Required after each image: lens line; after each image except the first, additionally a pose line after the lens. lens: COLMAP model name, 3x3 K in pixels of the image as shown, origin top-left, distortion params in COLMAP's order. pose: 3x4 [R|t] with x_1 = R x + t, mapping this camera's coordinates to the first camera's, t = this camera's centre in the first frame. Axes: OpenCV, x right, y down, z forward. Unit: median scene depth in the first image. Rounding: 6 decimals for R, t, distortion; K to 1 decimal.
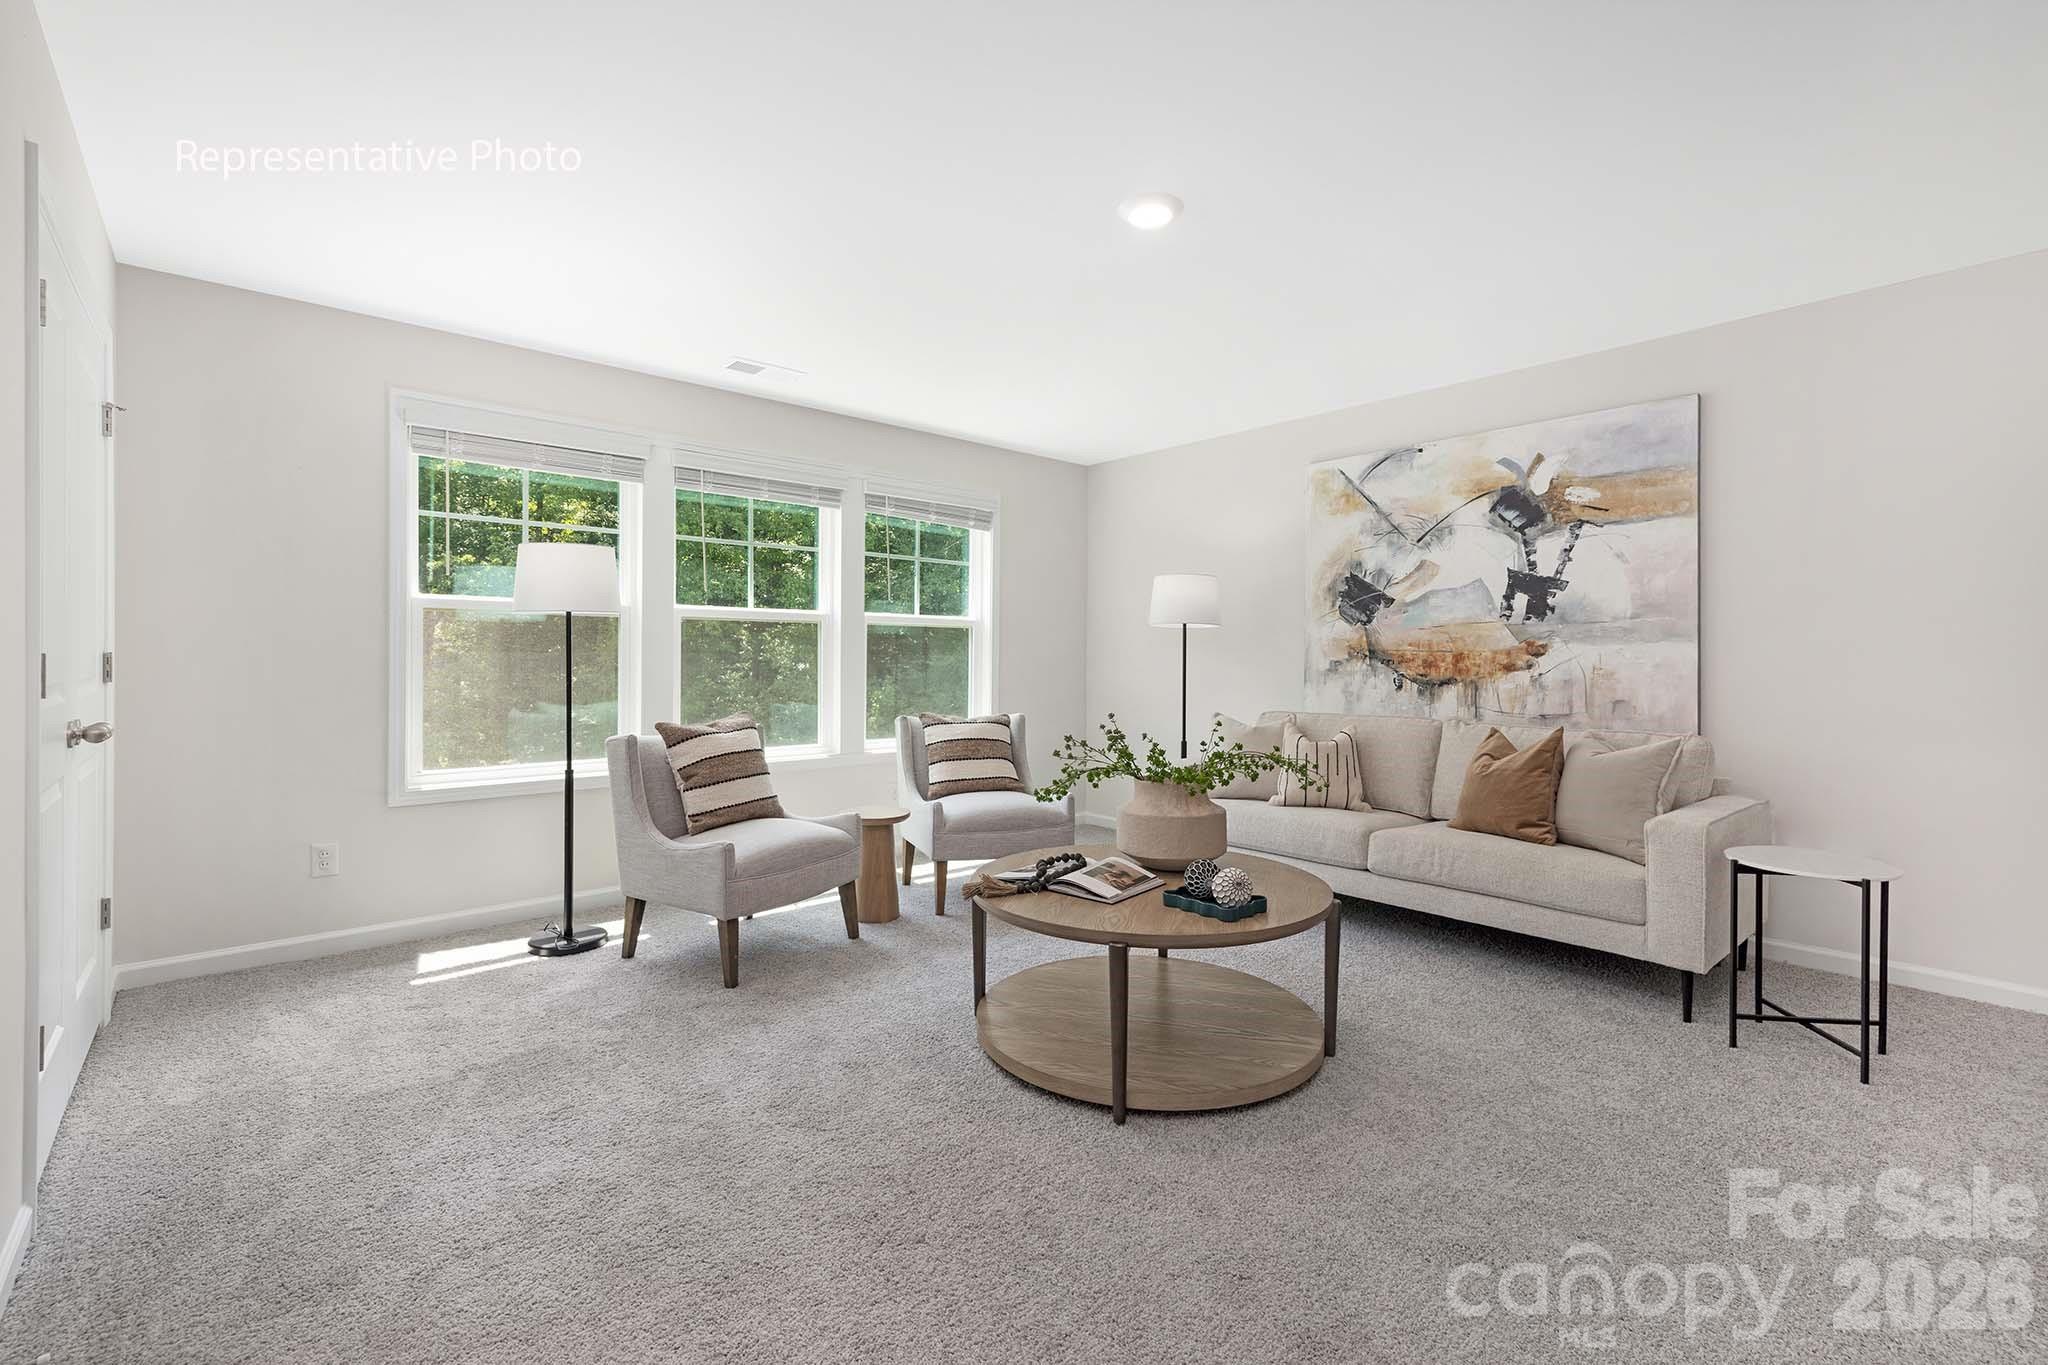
lens RADIAL K [[872.2, 0, 1023.2], [0, 872.2, 669.2], [0, 0, 1]] dist [-0.001676, 0.000431]
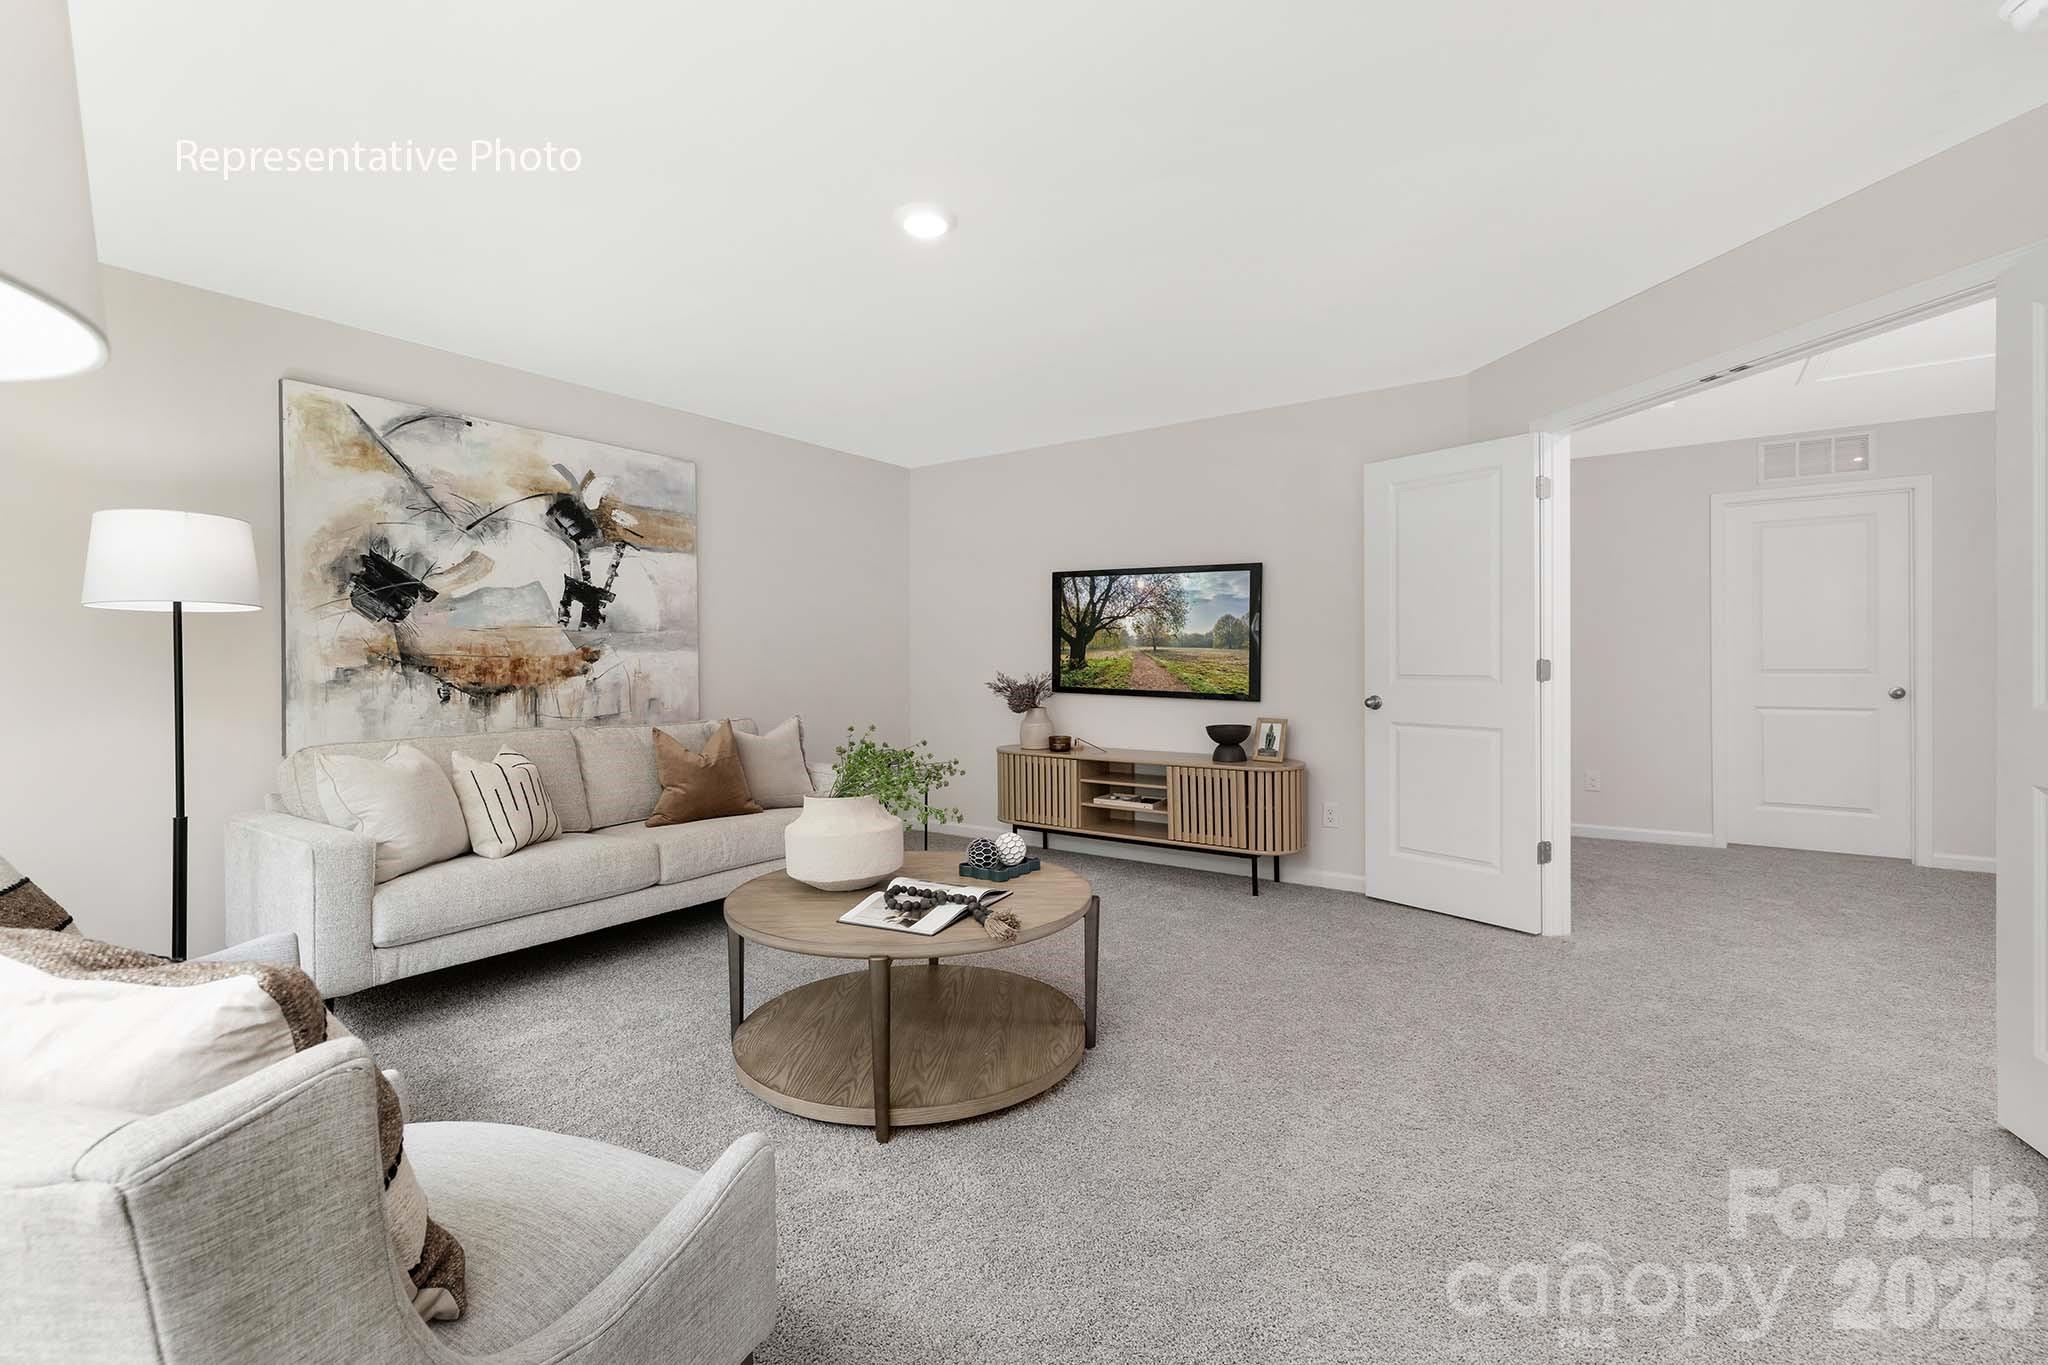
lens RADIAL K [[872.2, 0, 1023.2], [0, 872.2, 669.2], [0, 0, 1]] dist [-0.001676, 0.000431]
pose [[-0.220131, -0.009760, 0.975421, -0.539087], [0.014815, 0.999801, 0.013348, -0.011733], [-0.975358, 0.017389, -0.219943, 0.696170]]
